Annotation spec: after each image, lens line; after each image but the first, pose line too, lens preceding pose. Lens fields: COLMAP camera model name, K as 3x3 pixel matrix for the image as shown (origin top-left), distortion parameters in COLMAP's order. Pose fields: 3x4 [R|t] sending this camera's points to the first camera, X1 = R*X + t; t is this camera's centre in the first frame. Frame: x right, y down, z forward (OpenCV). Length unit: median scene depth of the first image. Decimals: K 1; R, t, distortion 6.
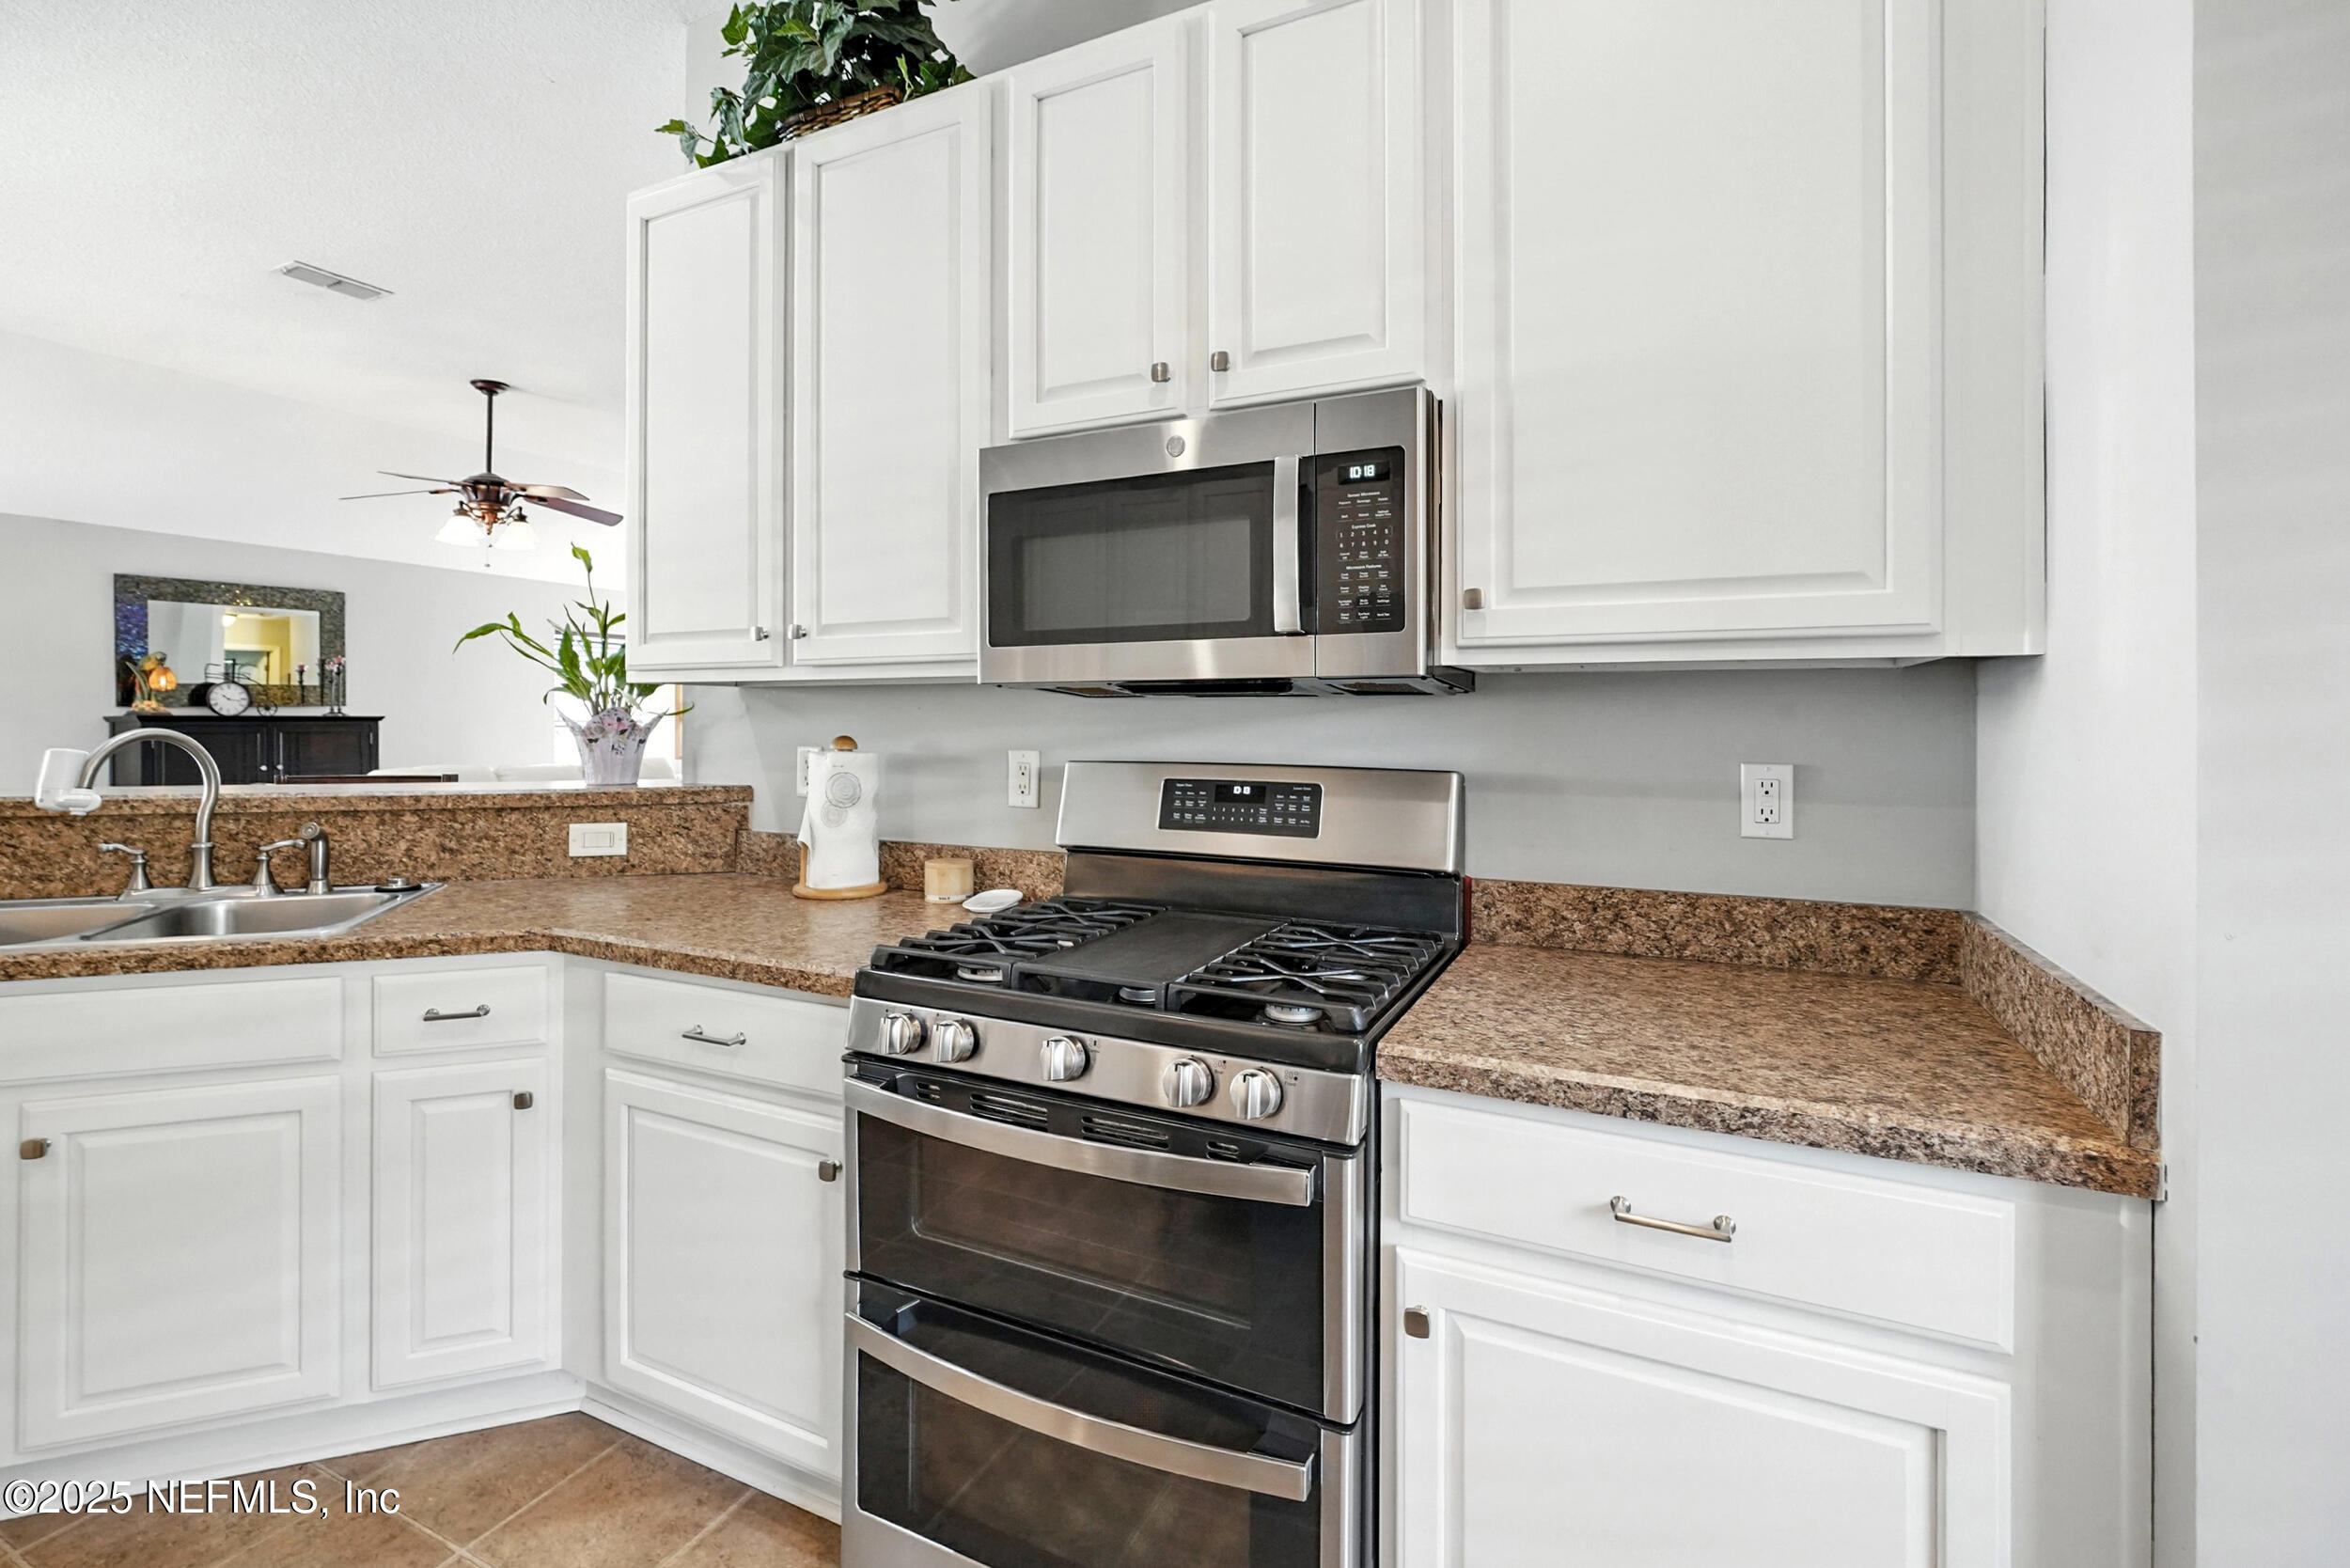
lens RADIAL K [[1041.0, 0, 1164.5], [0, 1041.0, 719.5], [0, 0, 1]] dist [-0.006105, 0.004447]
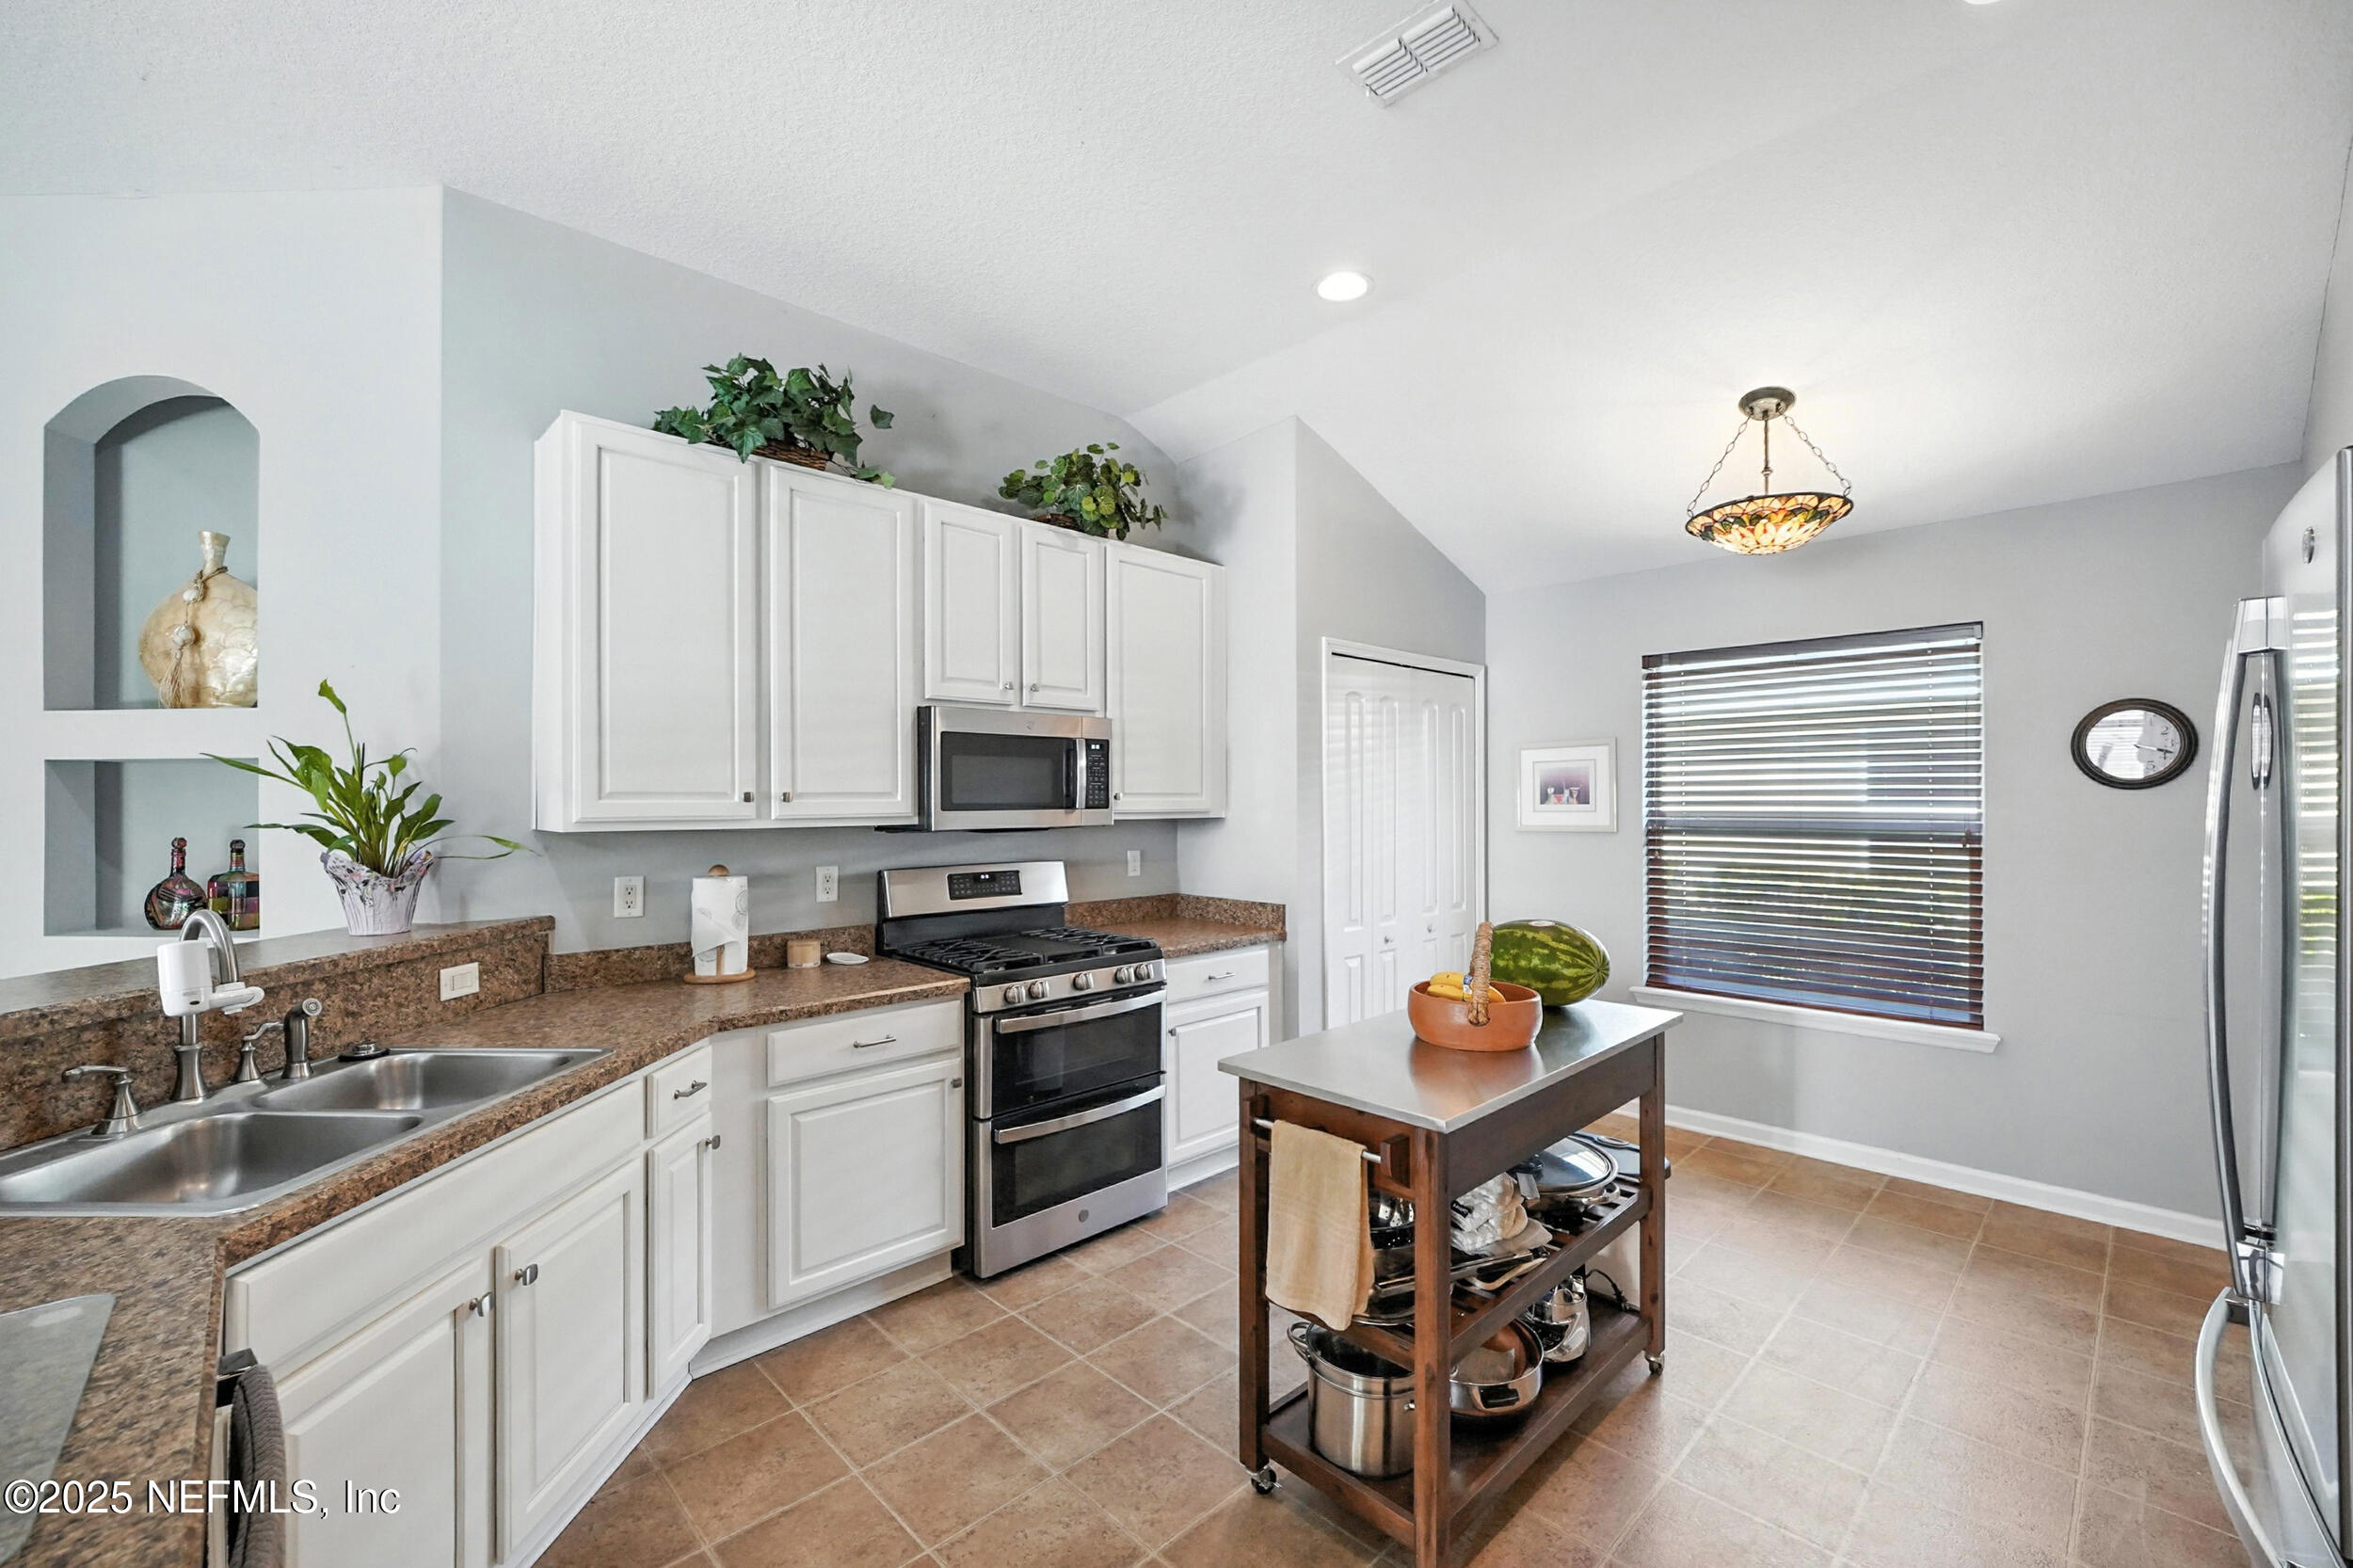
lens RADIAL K [[971.0, 0, 1174.1], [0, 971.0, 790.0], [0, 0, 1]] dist [-0.003337, 0.000045]
pose [[0.342955, 0.004451, 0.939341, -1.352327], [0.002581, 0.999981, -0.005680, -0.077562], [-0.939348, 0.004372, 0.342937, -0.013609]]
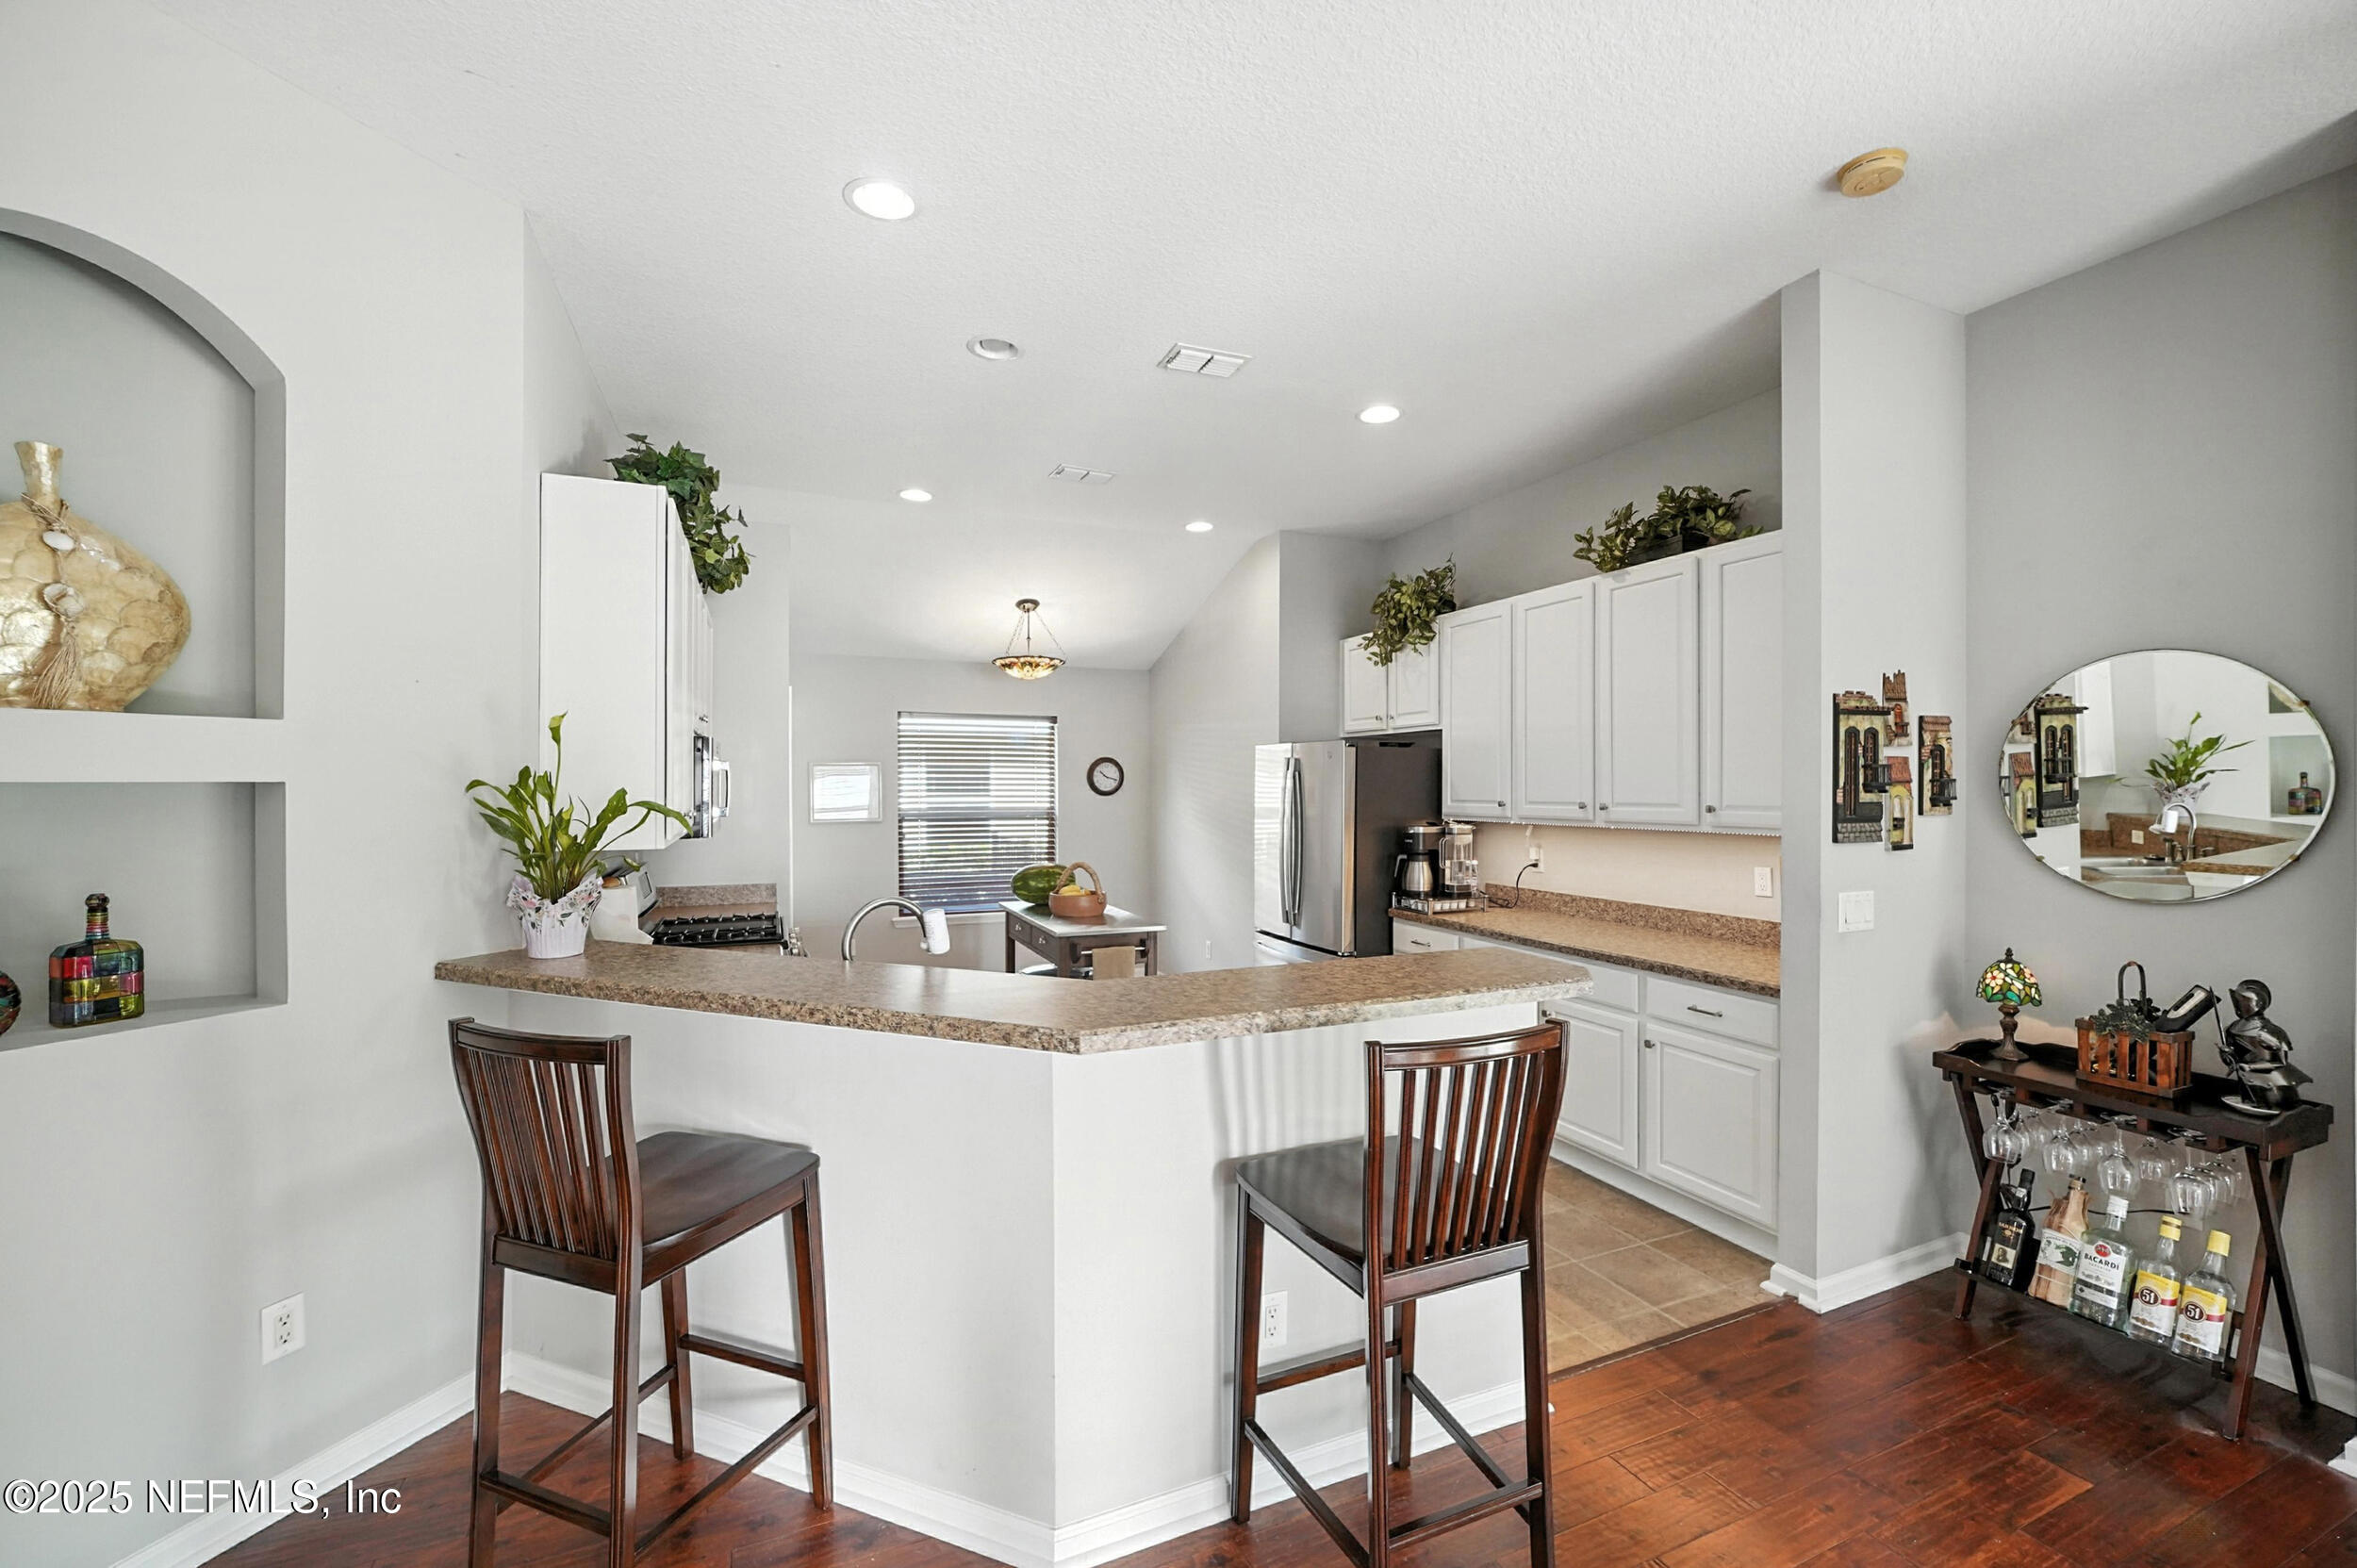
lens RADIAL K [[972.7, 0, 1176.1], [0, 972.7, 790.0], [0, 0, 1]] dist [-0.003337, 0.000045]
pose [[-0.770401, -0.004717, 0.637542, -1.895040], [0.000357, 0.999969, 0.007830, -0.125712], [-0.637559, 0.006260, -0.770376, 1.592001]]
